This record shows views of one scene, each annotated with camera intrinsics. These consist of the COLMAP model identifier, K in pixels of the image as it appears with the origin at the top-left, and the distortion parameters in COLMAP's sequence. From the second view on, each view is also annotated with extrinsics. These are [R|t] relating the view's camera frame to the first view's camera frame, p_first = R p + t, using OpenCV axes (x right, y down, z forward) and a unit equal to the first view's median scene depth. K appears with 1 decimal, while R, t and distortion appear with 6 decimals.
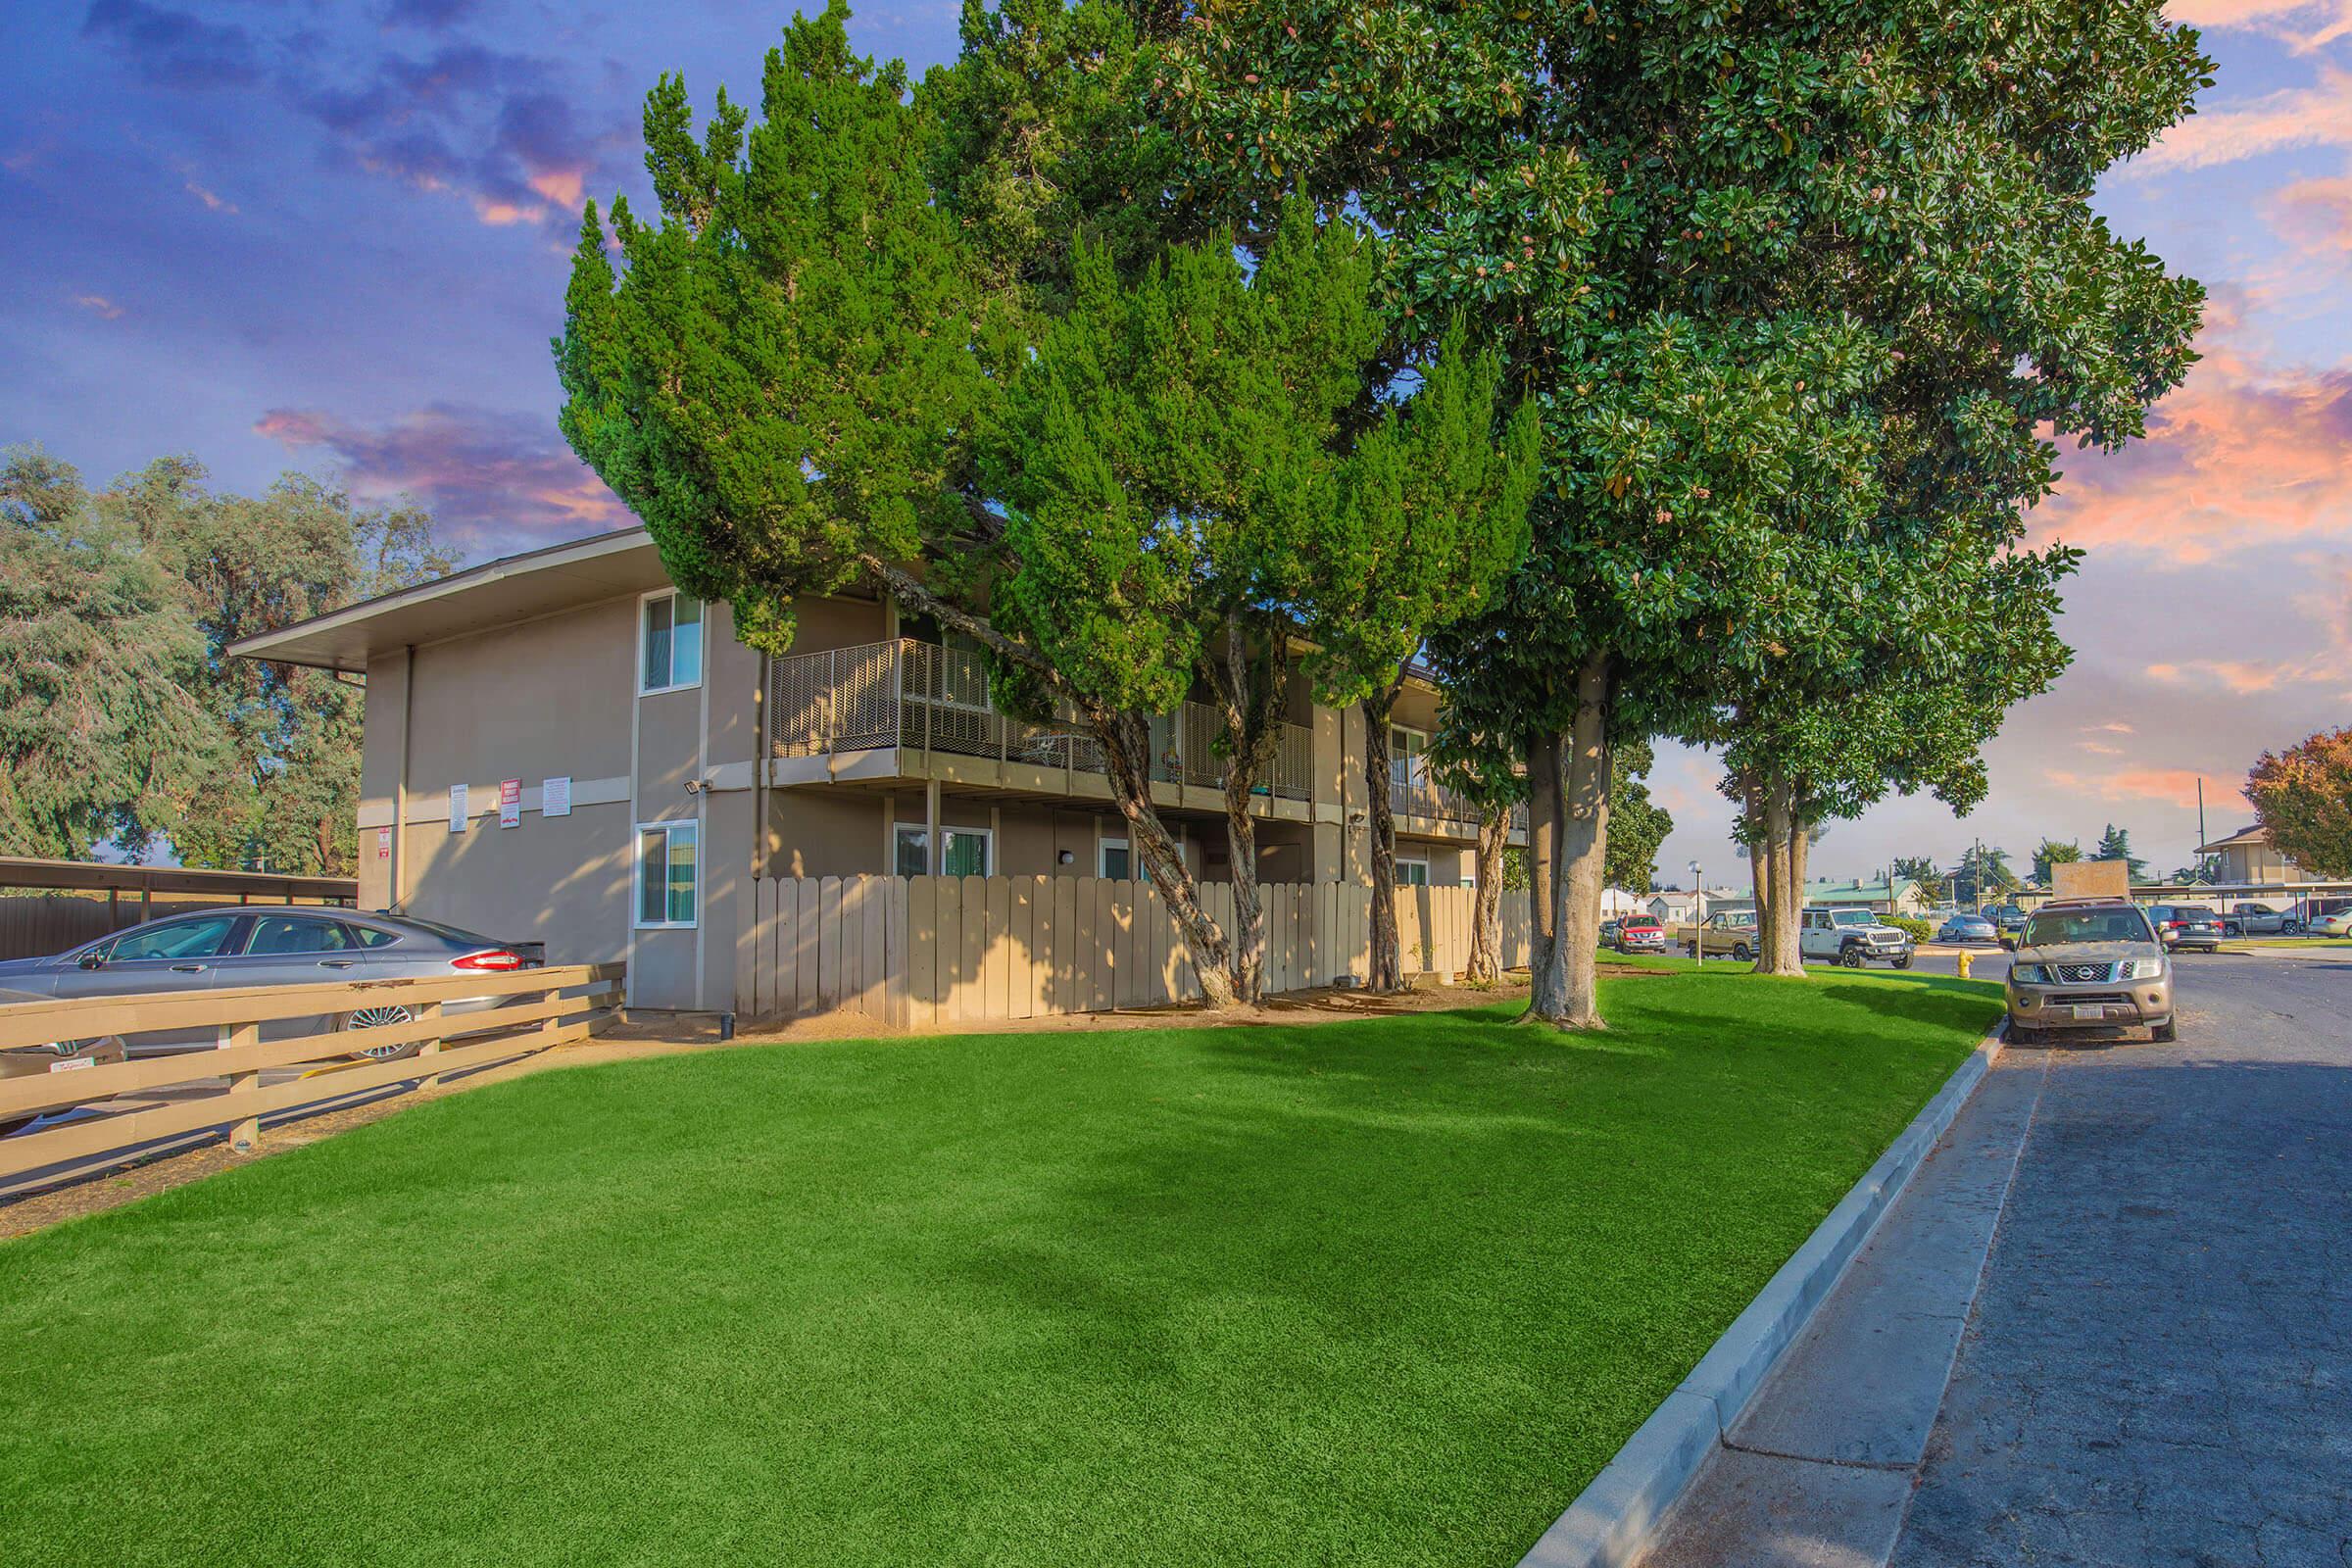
lens RADIAL K [[1113.8, 0, 1179.7], [0, 1113.8, 830.0], [0, 0, 1]] dist [-0.002159, 0.000147]
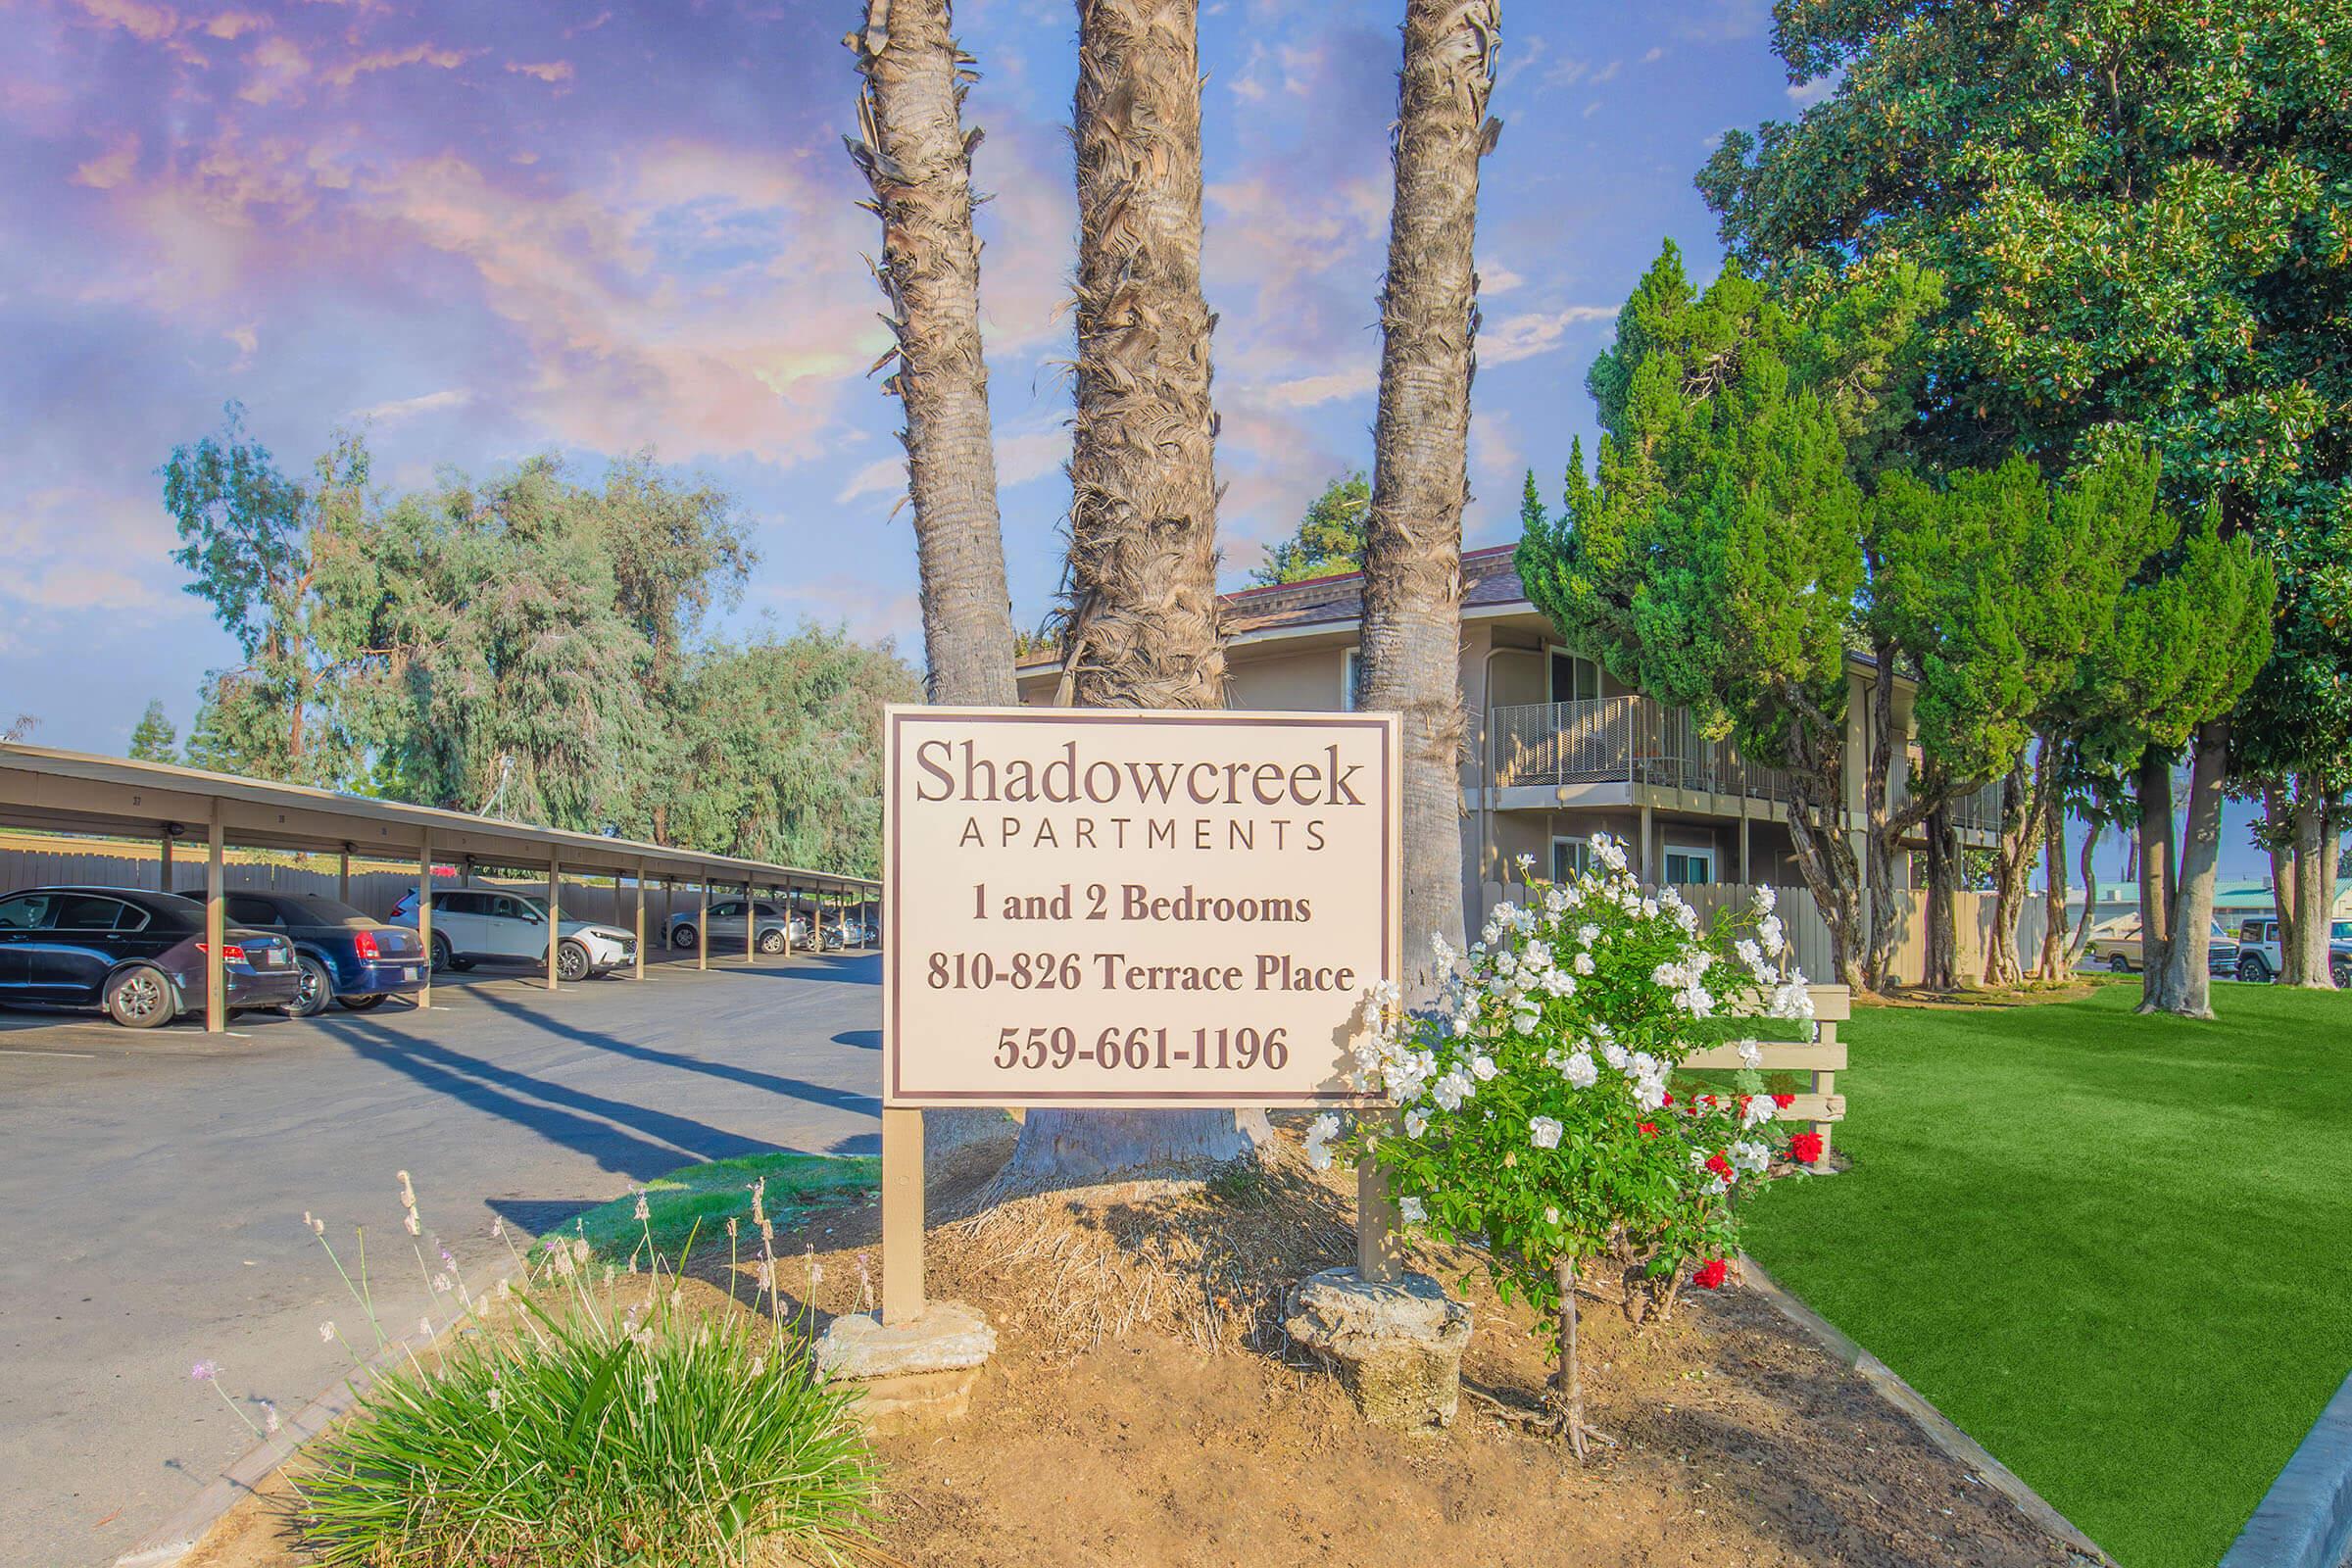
lens RADIAL K [[1345.6, 0, 1176.3], [0, 1345.6, 844.4], [0, 0, 1]] dist [-0.018828, 0.000154]
pose [[0.987895, 0.008655, -0.154882, -0.487652], [-0.004622, 0.999641, 0.026379, -0.037811], [0.155054, -0.025344, 0.987581, -0.552514]]
